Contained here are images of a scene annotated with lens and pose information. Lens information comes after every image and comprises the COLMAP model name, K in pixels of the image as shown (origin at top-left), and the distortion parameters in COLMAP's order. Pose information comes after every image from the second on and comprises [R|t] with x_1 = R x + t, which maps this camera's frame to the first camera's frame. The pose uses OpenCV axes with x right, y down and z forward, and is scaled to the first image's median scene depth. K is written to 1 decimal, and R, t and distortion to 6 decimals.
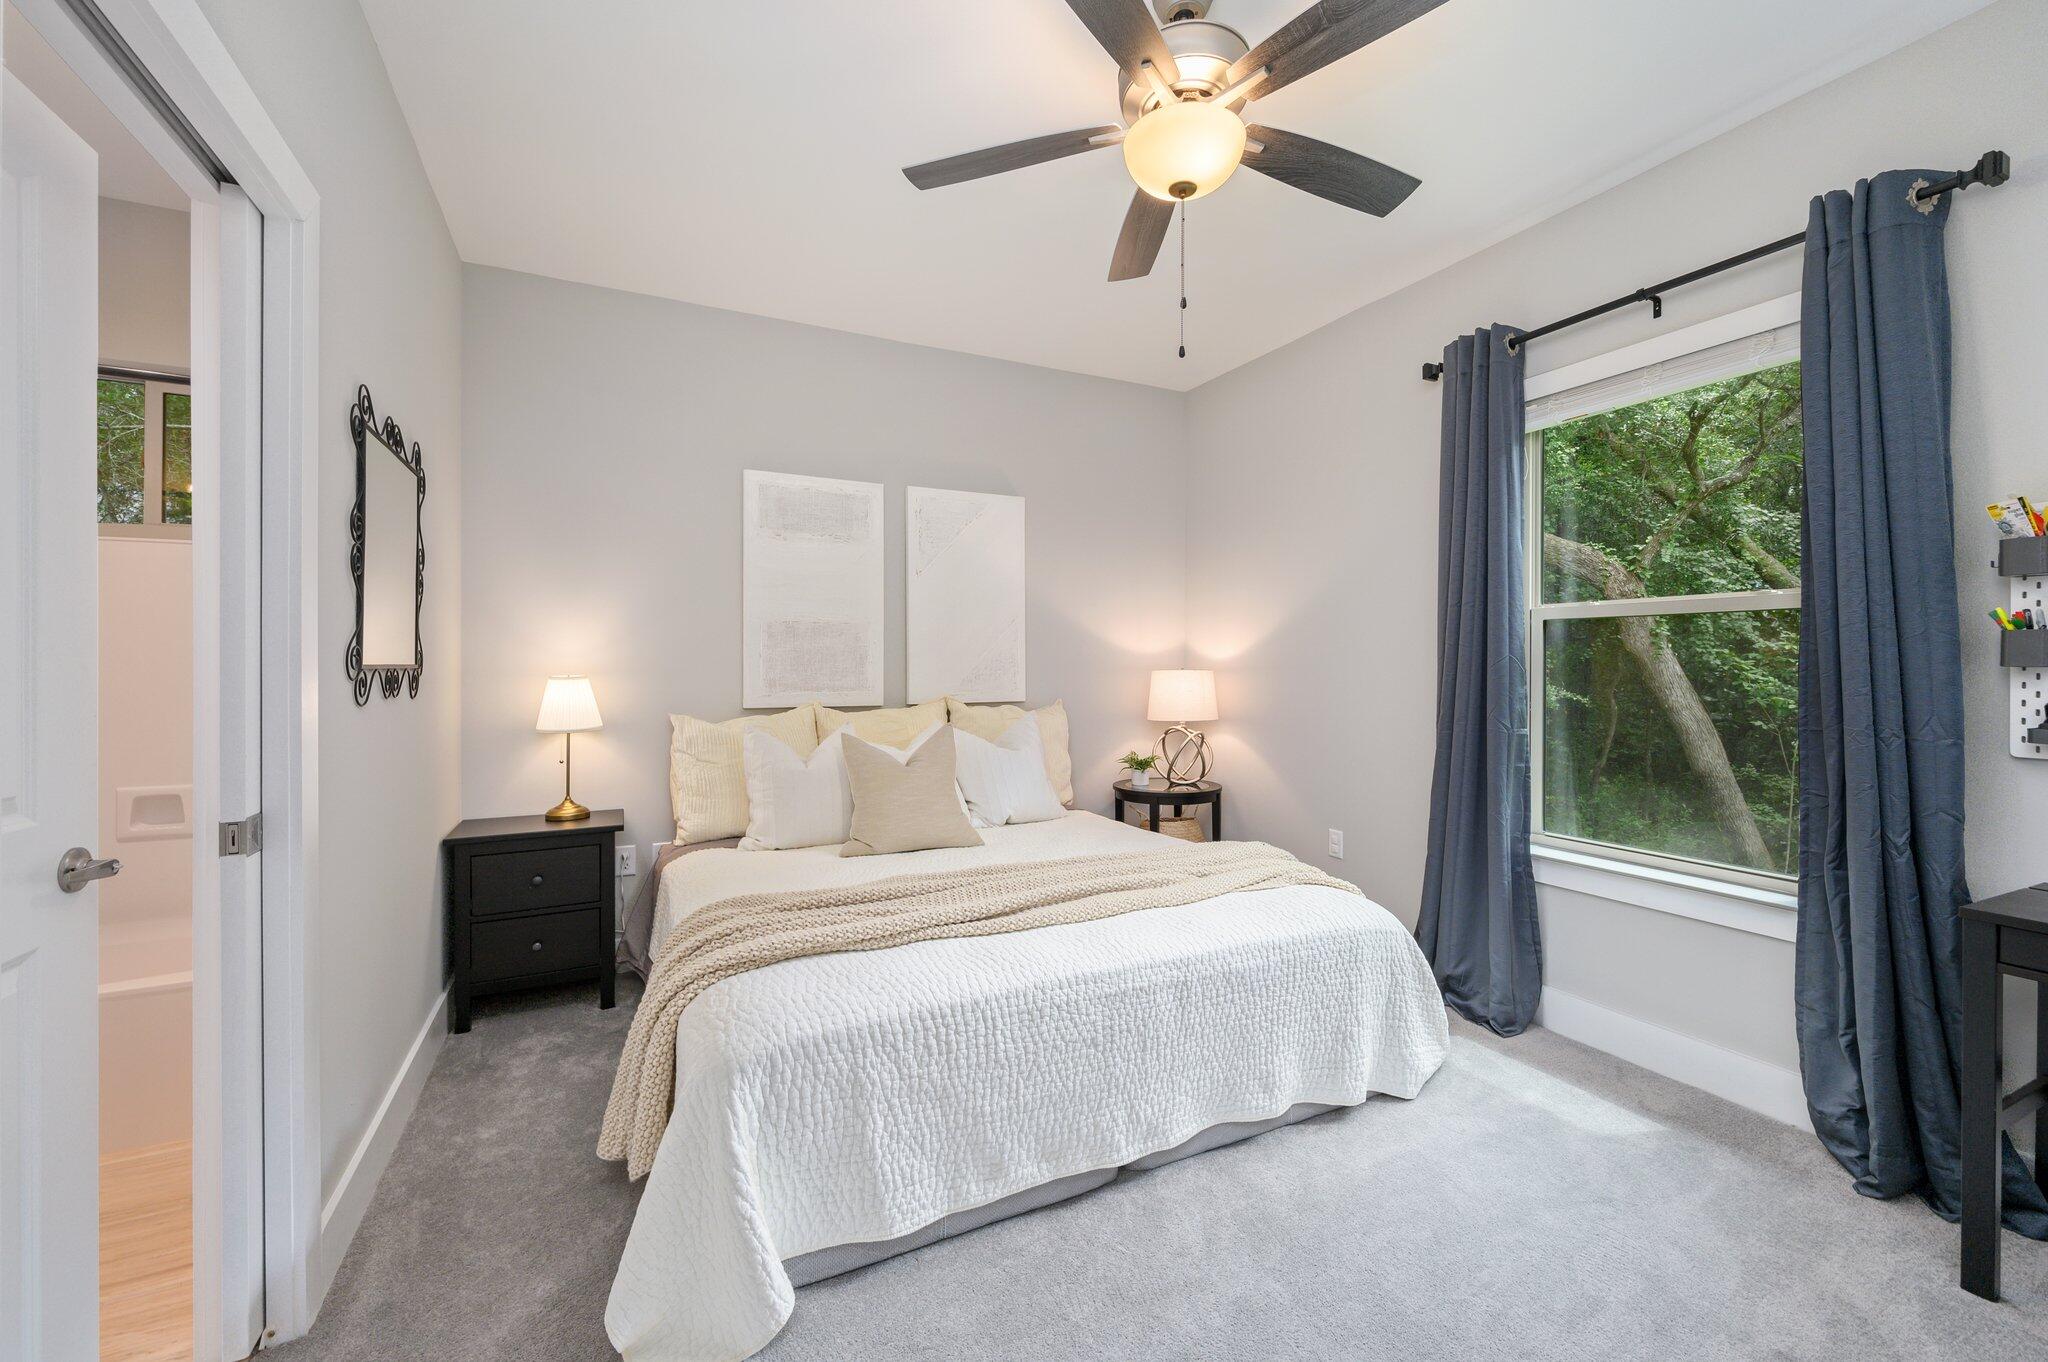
lens RADIAL K [[808.0, 0, 1014.7], [0, 808.0, 668.7], [0, 0, 1]] dist [-0.003218, -0.000210]
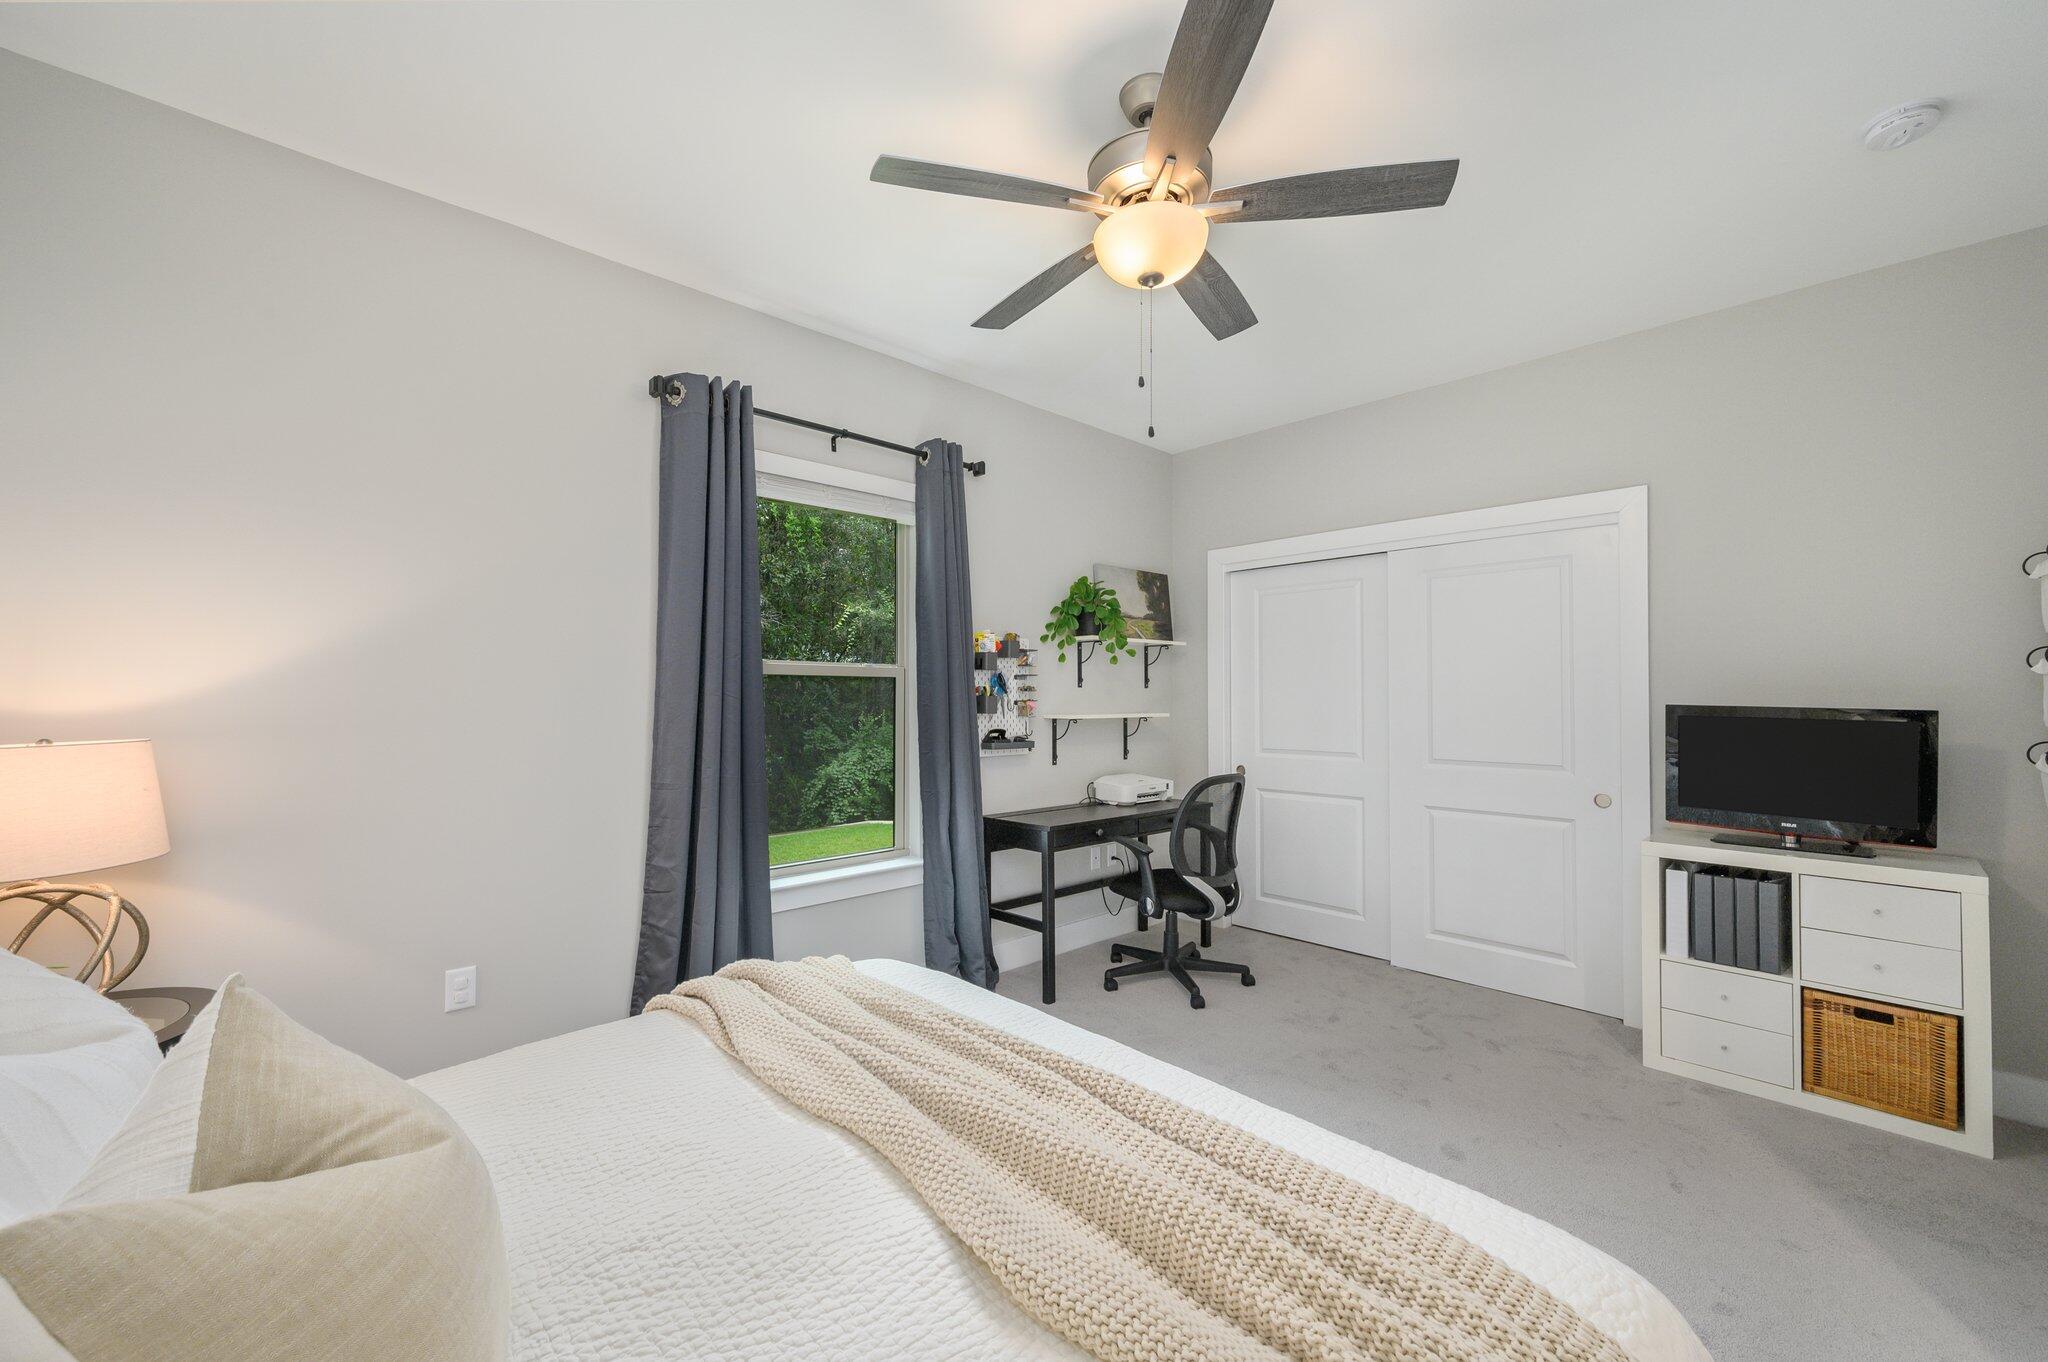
lens RADIAL K [[808.0, 0, 1027.6], [0, 808.0, 692.5], [0, 0, 1]] dist [-0.003218, -0.000210]
pose [[-0.303455, 0.008783, 0.952805, -0.526659], [0.007441, 0.999949, -0.006848, -0.027579], [-0.952817, 0.005012, -0.303505, 1.040849]]
